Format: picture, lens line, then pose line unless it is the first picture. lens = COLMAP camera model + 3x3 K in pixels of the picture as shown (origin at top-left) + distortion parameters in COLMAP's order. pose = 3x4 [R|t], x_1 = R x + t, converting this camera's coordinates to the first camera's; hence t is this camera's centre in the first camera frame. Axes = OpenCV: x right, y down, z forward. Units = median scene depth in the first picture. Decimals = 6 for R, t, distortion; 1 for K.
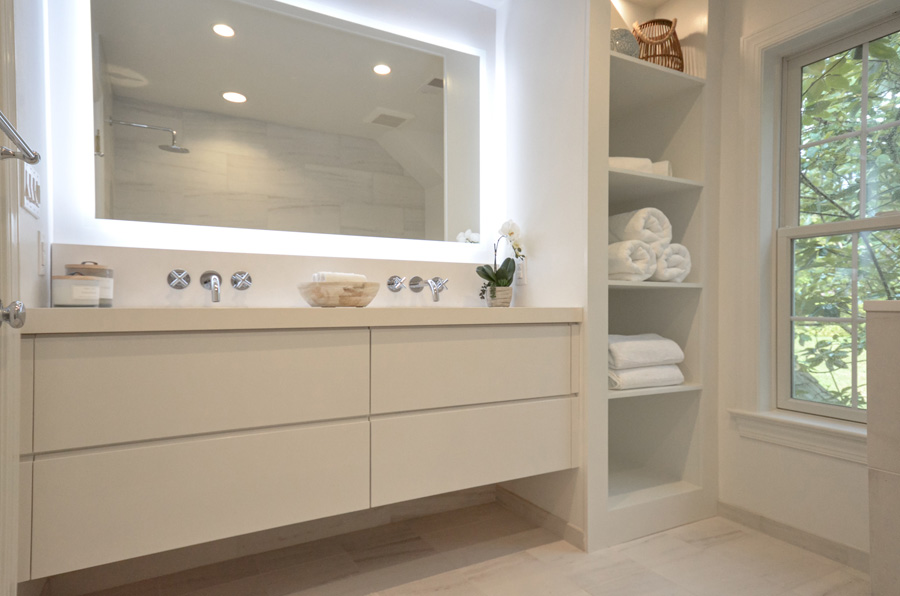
lens RADIAL K [[524.5, 0, 443.0], [0, 524.5, 301.6], [0, 0, 1]] dist [0.038926, 0.005960]
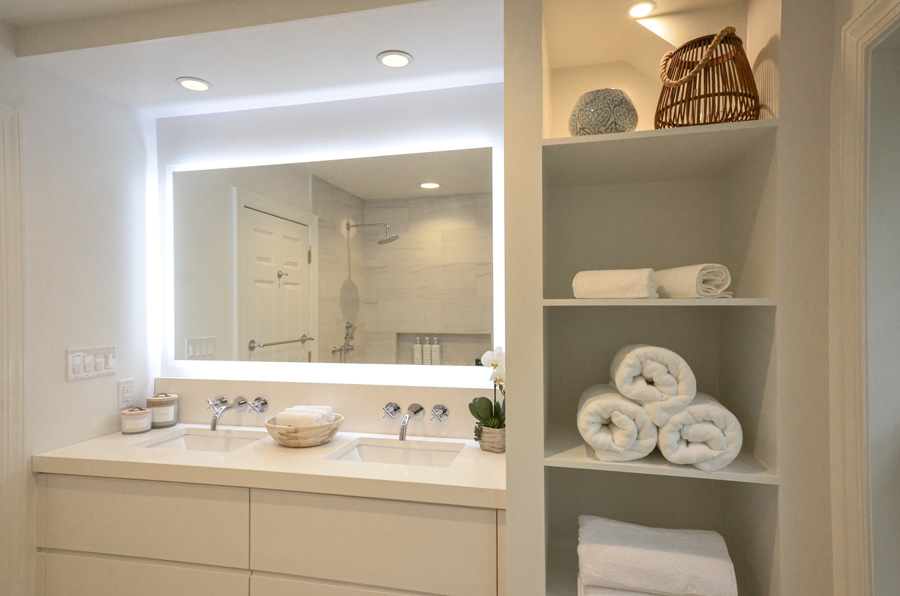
lens RADIAL K [[524.5, 0, 444.4], [0, 524.5, 300.0], [0, 0, 1]] dist [0.038926, 0.005960]
pose [[0.731094, -0.009701, -0.682208, 0.628216], [0.008546, 0.999951, -0.005060, -0.226489], [0.682224, -0.002131, 0.731140, 0.343385]]
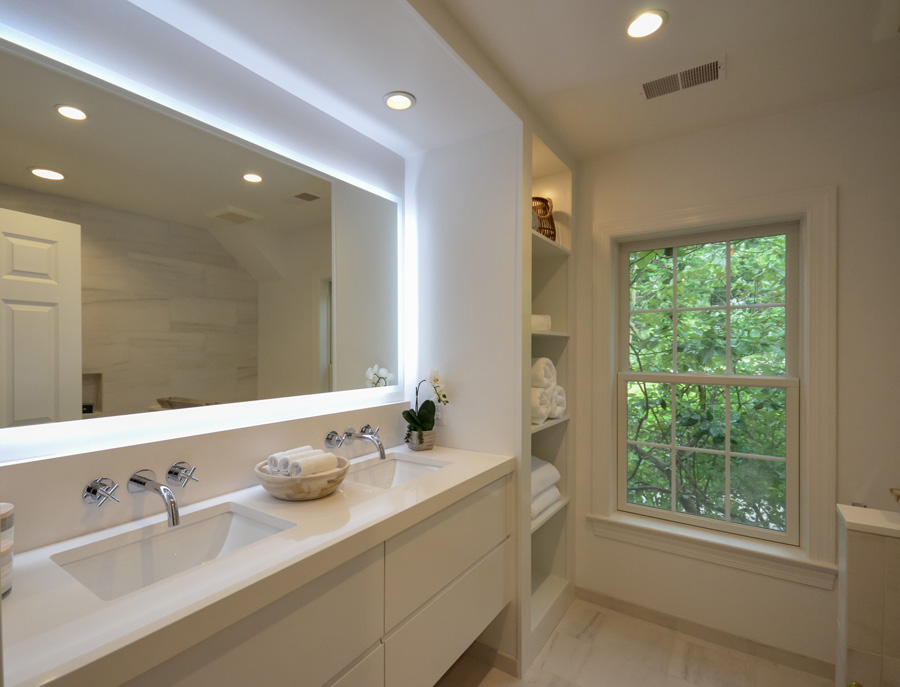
lens RADIAL K [[454.2, 0, 403.3], [0, 454.2, 348.8], [0, 0, 1]] dist [0.012795, 0.001235]
pose [[0.910995, -0.002243, 0.412410, -0.303314], [0.000068, 0.999986, 0.005288, -0.196325], [-0.412416, -0.004789, 0.910983, 0.198003]]
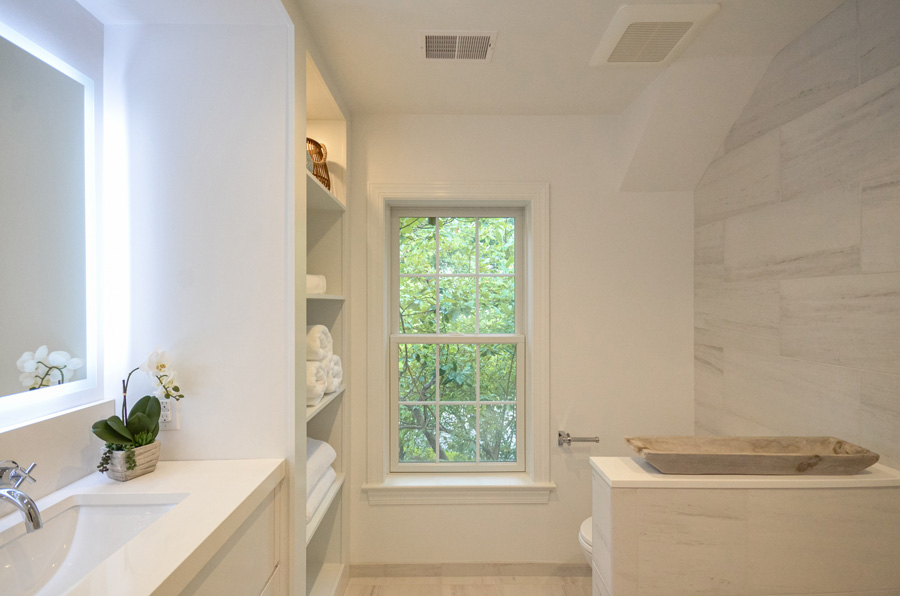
lens RADIAL K [[389.7, 0, 444.5], [0, 389.7, 302.0], [0, 0, 1]] dist [0.006336, -0.002308]
pose [[0.478440, -0.002776, 0.878116, -0.145916], [-0.000544, 0.999994, 0.003458, -0.216803], [-0.878120, -0.002132, 0.478436, 0.416863]]
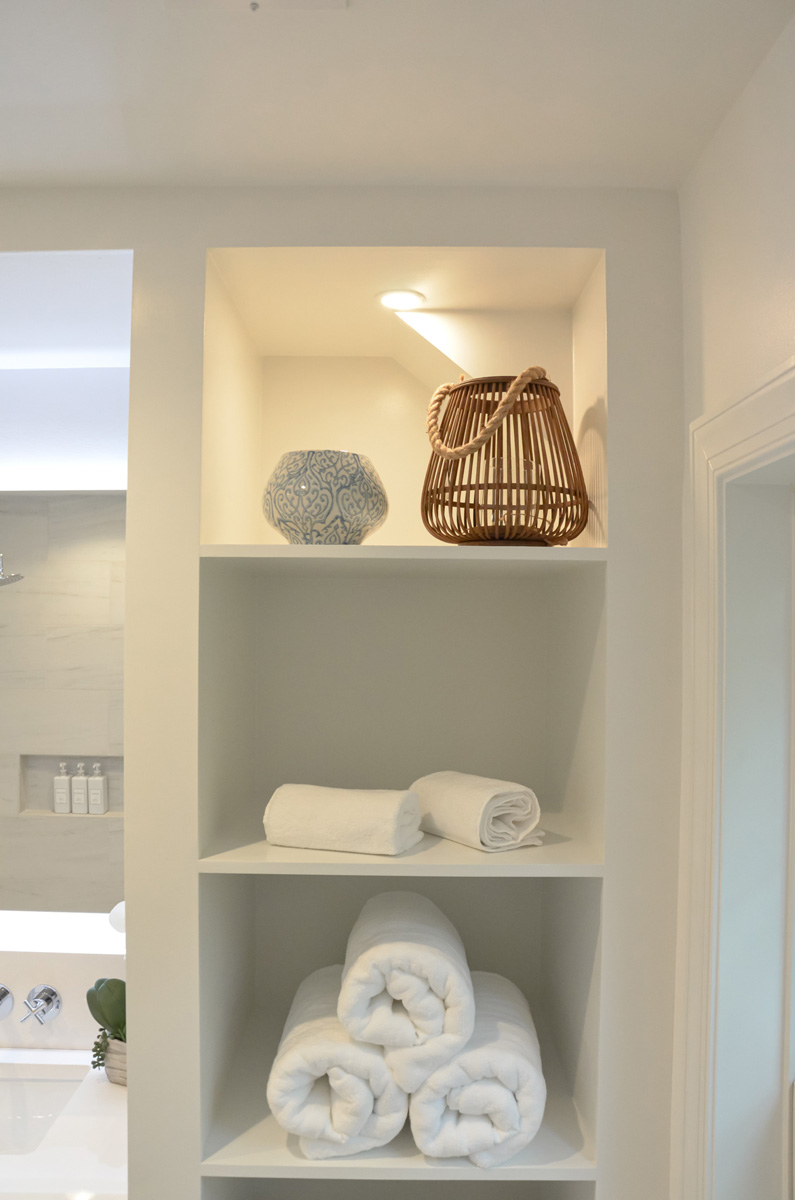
lens RADIAL K [[932.2, 0, 396.8], [0, 932.2, 606.1], [0, 0, 1]] dist [-0.099537, 0.018908]
pose [[0.875311, -0.007178, -0.483506, 0.659745], [-0.004195, 0.999739, -0.022437, -0.372240], [0.483541, 0.021668, 0.875053, 0.453799]]
